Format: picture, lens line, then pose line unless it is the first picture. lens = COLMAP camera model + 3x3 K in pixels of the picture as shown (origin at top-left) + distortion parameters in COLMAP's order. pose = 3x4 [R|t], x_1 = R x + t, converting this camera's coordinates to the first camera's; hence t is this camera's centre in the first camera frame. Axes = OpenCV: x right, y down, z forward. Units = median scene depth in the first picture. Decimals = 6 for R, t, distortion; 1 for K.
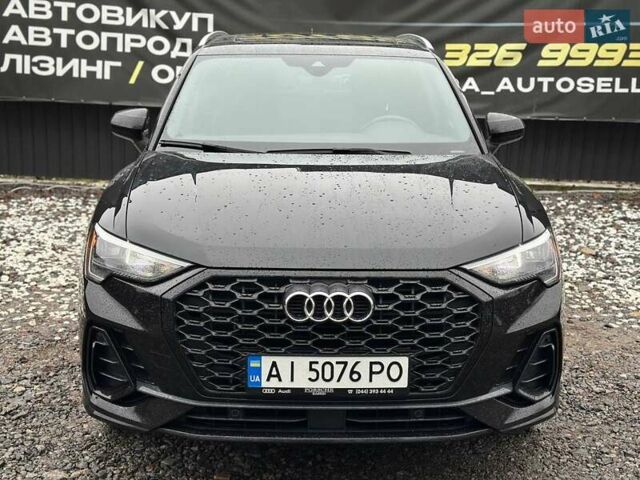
lens RADIAL K [[894.9, 0, 320.0], [0, 894.9, 240.0], [0, 0, 1]] dist [0.124315, -0.007716]
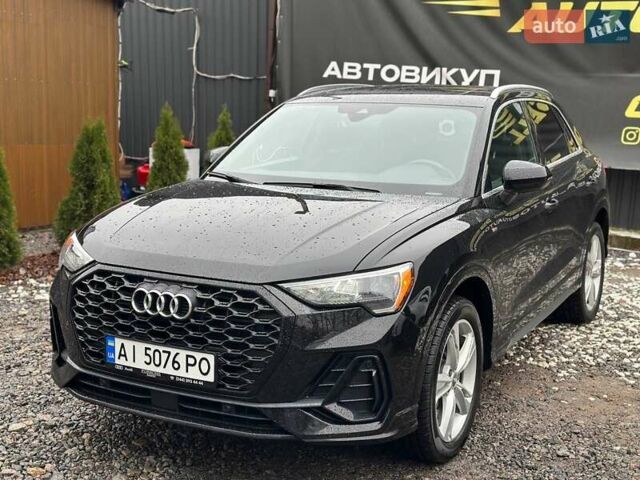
lens RADIAL K [[894.9, 0, 320.0], [0, 894.9, 240.0], [0, 0, 1]] dist [0.124315, -0.007716]
pose [[0.866776, 0.080118, -0.492220, 0.768583], [-0.111733, 0.993118, -0.035107, 0.008633], [0.486019, 0.085427, 0.869763, 0.049577]]
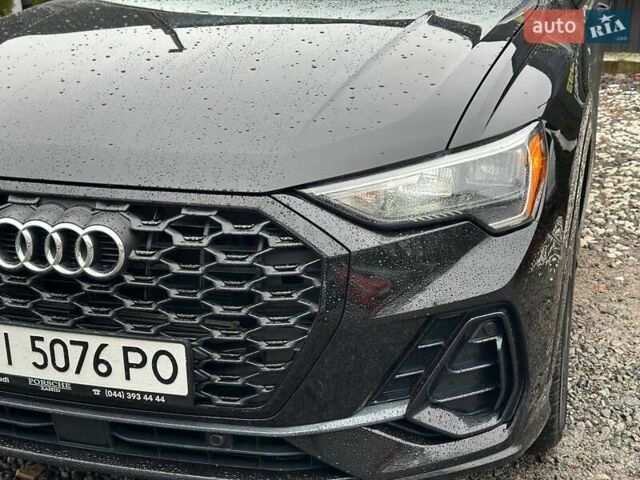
lens RADIAL K [[894.9, 0, 320.0], [0, 894.9, 240.0], [0, 0, 1]] dist [0.124315, -0.007716]
pose [[0.945783, 0.071604, -0.316808, 0.352289], [-0.034035, 0.991876, 0.122575, -0.007681], [0.323011, -0.105147, 0.940536, 0.498753]]
